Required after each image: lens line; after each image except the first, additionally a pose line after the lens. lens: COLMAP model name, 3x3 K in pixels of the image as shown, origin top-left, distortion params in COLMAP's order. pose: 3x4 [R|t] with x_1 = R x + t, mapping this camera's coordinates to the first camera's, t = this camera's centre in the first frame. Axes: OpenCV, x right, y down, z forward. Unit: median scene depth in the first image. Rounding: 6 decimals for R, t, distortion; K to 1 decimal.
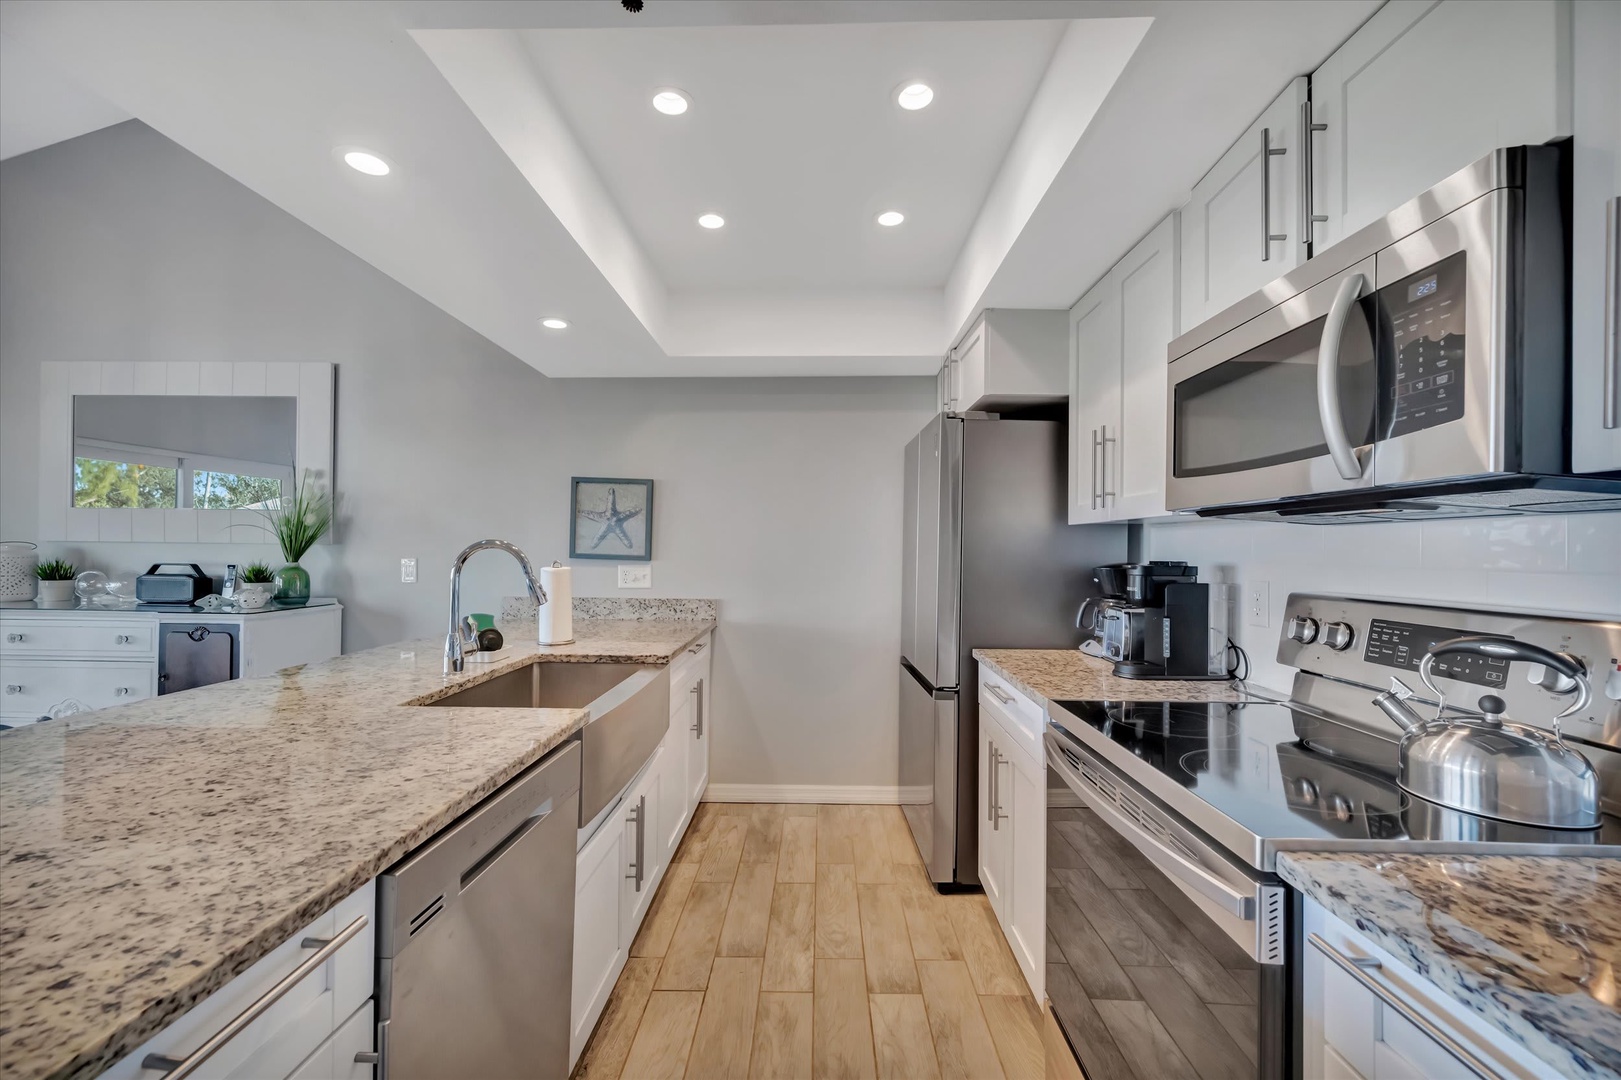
lens RADIAL K [[650.8, 0, 811.6], [0, 650.8, 536.1], [0, 0, 1]] dist [-0.000488, 0.000042]
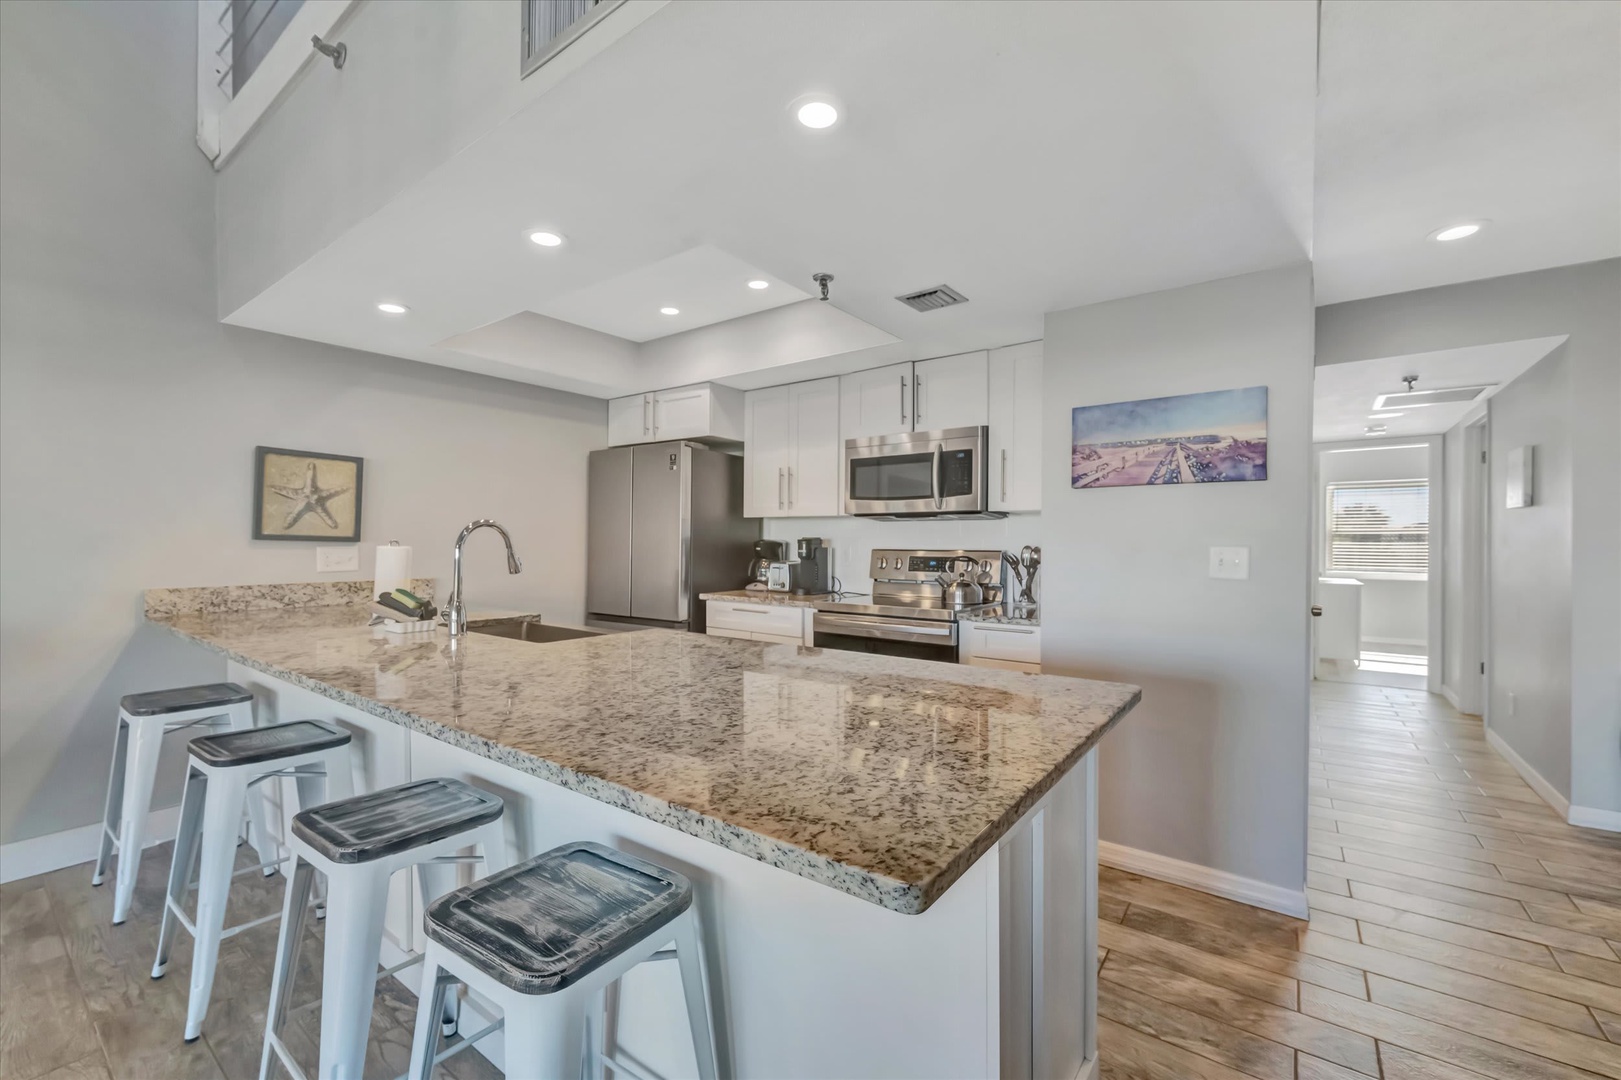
lens RADIAL K [[650.8, 0, 814.7], [0, 650.8, 540.8], [0, 0, 1]] dist [-0.000488, 0.000042]
pose [[0.577559, -0.006603, 0.816322, -0.647913], [-0.016271, 0.999676, 0.019599, 0.006351], [-0.816187, -0.024602, 0.577264, -0.106455]]
